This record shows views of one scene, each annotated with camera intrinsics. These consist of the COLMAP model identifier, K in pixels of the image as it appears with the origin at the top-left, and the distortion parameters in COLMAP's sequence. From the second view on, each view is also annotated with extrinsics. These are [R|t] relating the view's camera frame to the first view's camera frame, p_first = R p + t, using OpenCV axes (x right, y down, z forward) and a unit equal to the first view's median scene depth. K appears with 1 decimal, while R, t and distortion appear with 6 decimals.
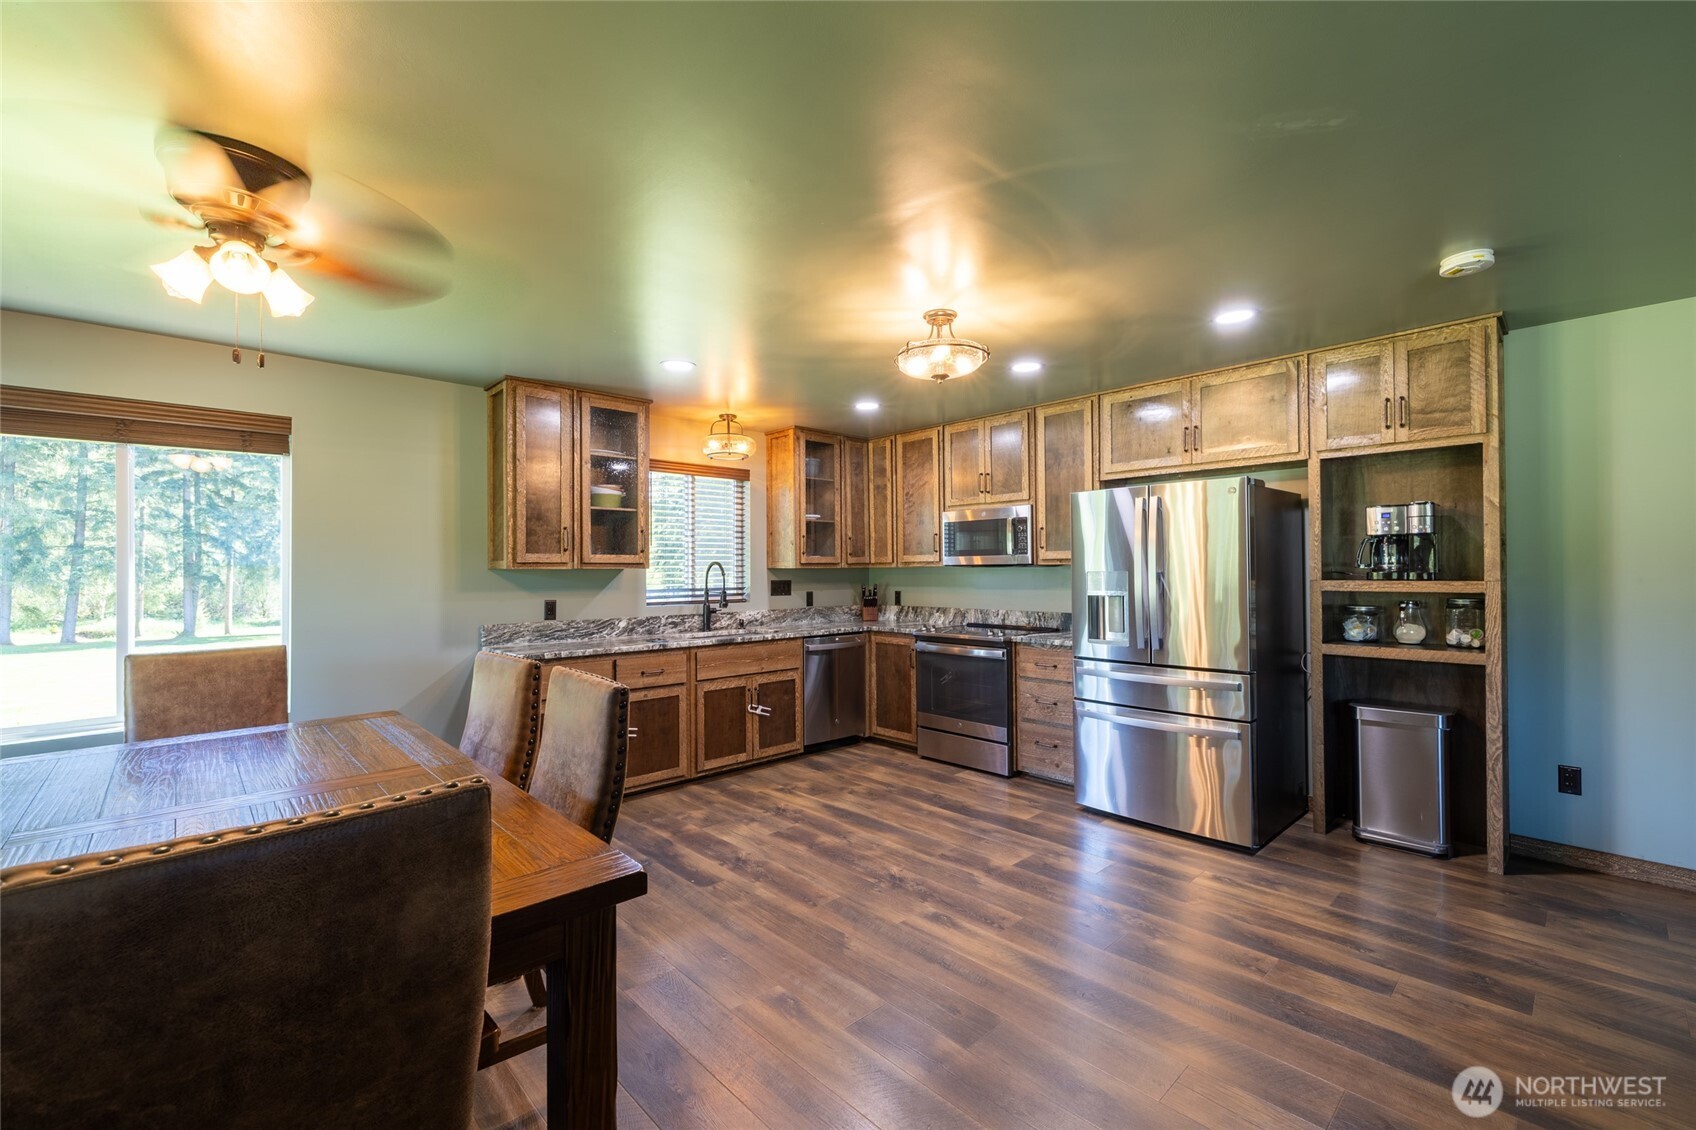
lens RADIAL K [[713.9, 0, 846.3], [0, 713.9, 561.5], [0, 0, 1]] dist [0.002490, 0.001547]
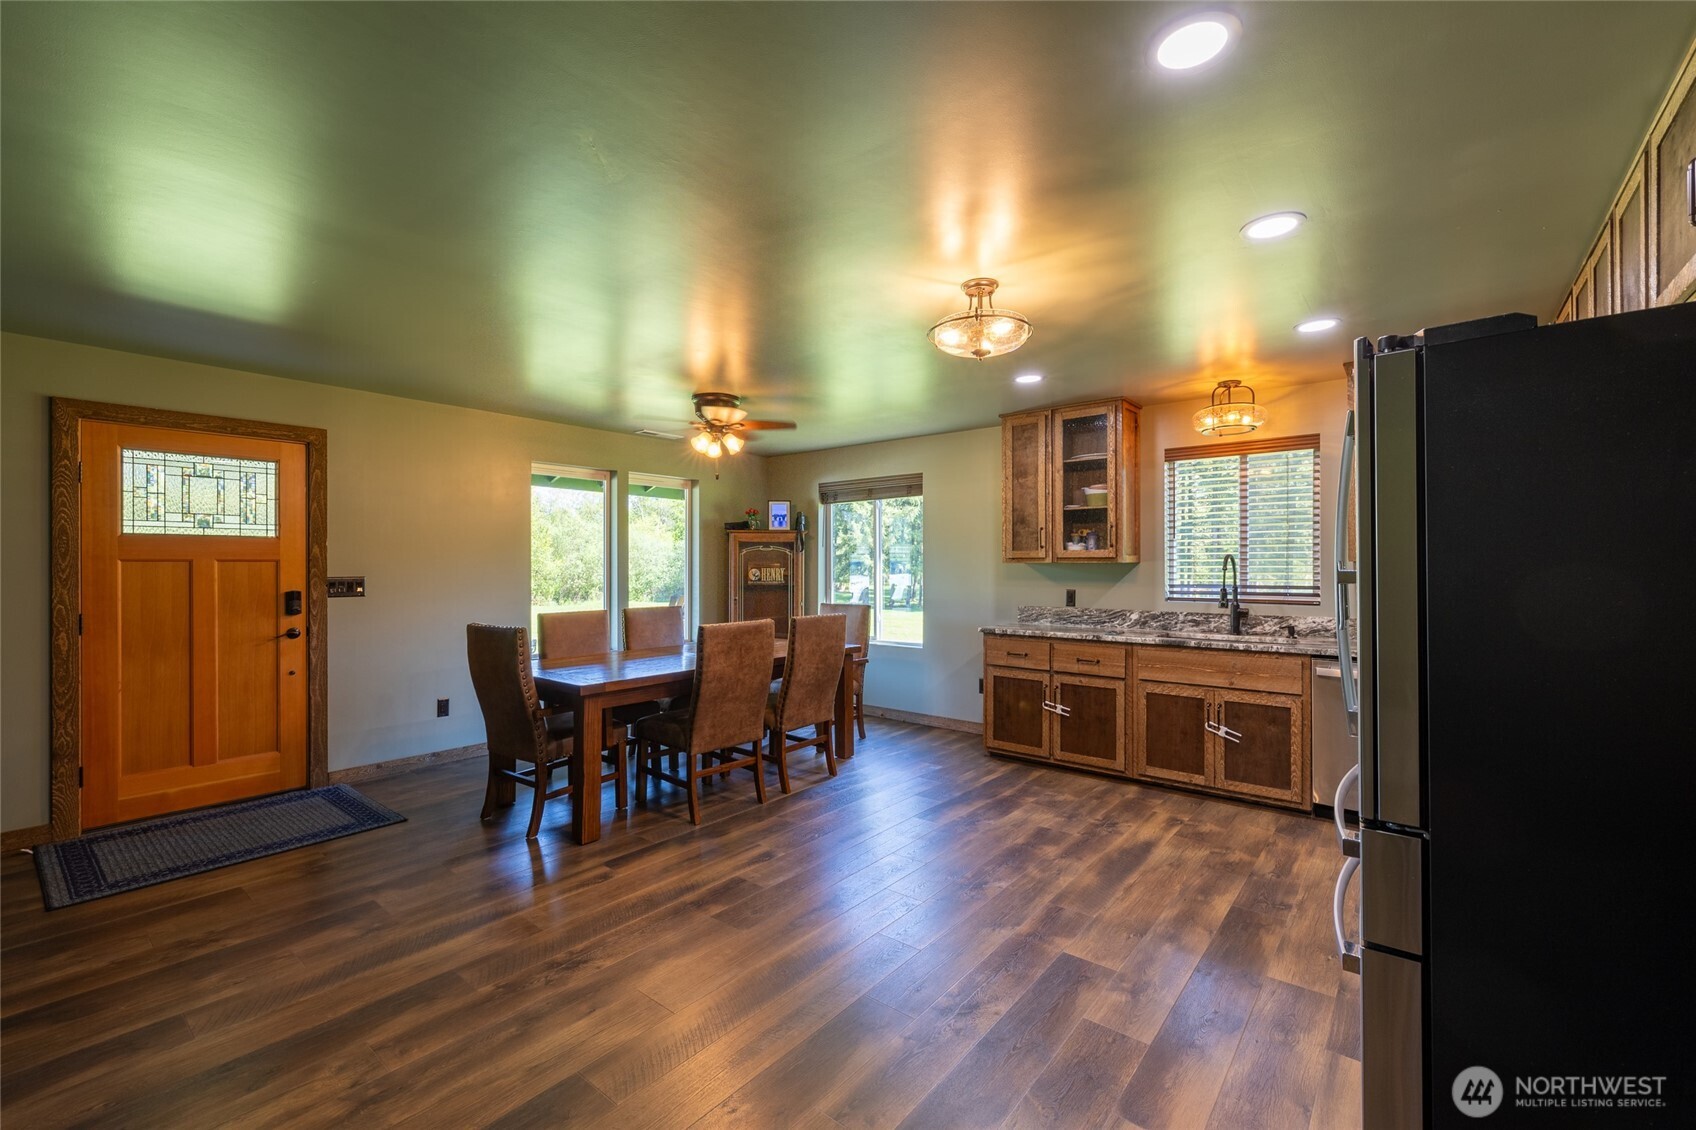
lens RADIAL K [[713.9, 0, 843.8], [0, 713.9, 563.7], [0, 0, 1]] dist [0.002490, 0.001547]
pose [[0.123715, 0.003530, -0.992312, 0.709380], [0.012176, 0.999913, 0.005075, 0.001881], [0.992243, -0.012710, 0.123661, 0.499653]]
